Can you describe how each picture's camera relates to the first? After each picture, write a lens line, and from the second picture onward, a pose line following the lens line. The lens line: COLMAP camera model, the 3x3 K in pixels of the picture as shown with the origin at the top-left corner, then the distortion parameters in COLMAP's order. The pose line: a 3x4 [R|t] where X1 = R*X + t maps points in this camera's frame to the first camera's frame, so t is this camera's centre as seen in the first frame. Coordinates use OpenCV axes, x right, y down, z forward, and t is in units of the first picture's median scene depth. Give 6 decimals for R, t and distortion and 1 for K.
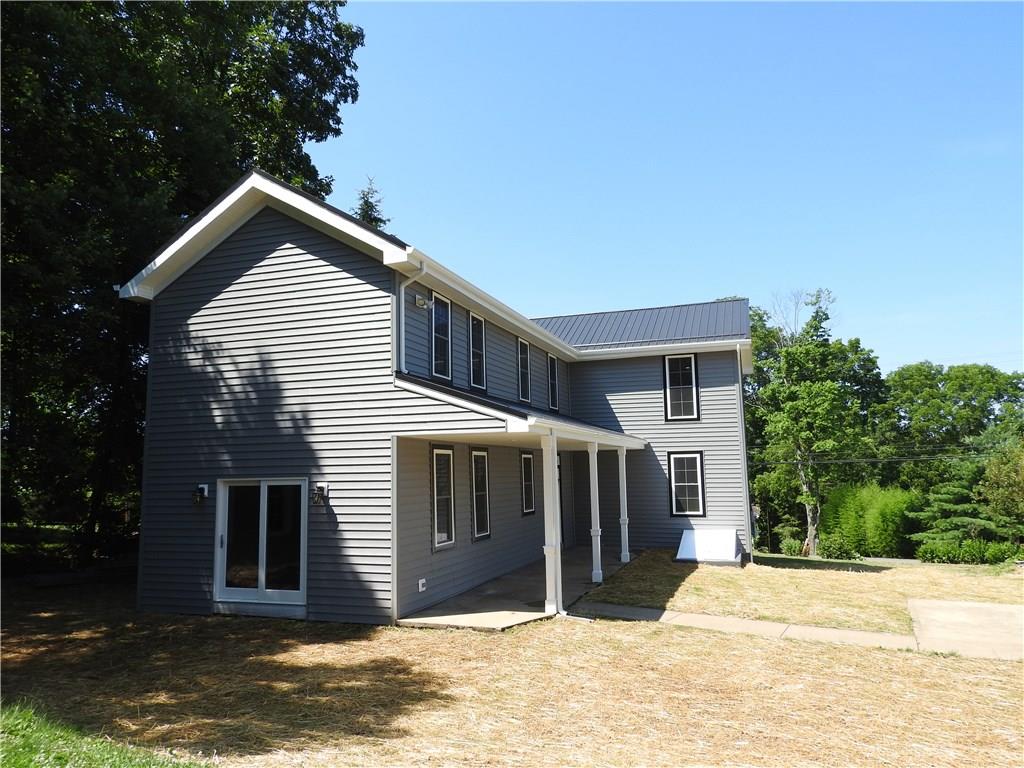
lens RADIAL K [[714.5, 0, 512.0], [0, 714.5, 384.0], [0, 0, 1]] dist [-0.000891, -0.000577]
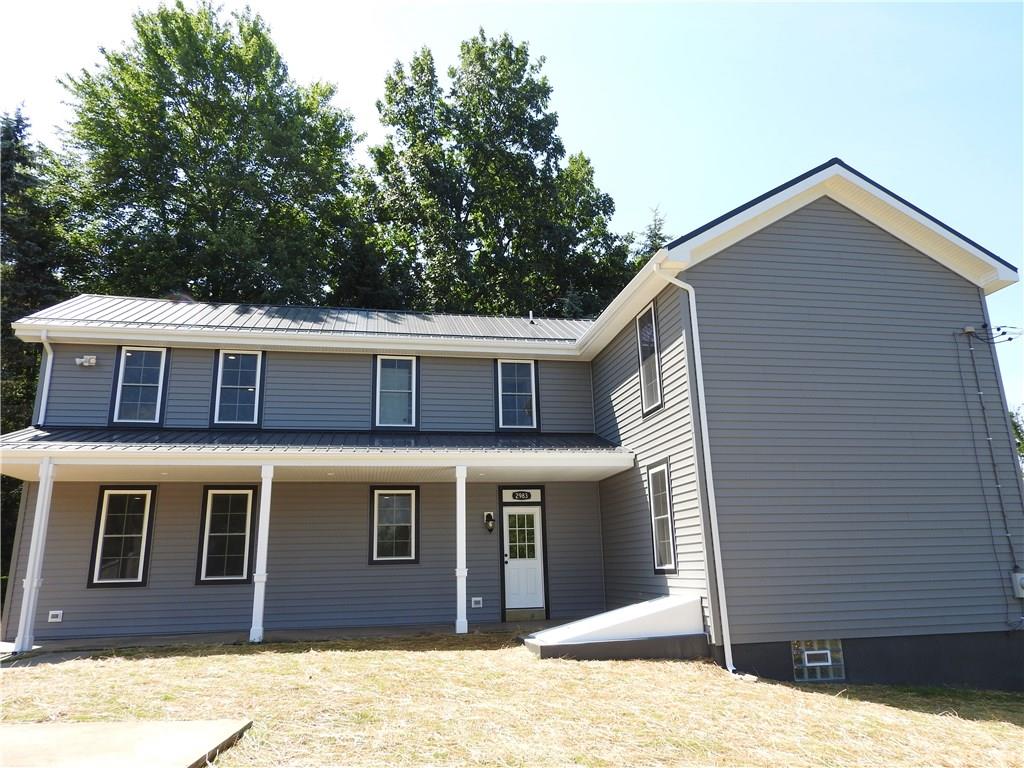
lens RADIAL K [[714.5, 0, 512.0], [0, 714.5, 384.0], [0, 0, 1]] dist [-0.000891, -0.000577]
pose [[0.487134, -0.223028, -0.844369, 0.698581], [0.124276, 0.974705, -0.185757, 0.126563], [0.864440, -0.014446, 0.502529, 0.600516]]
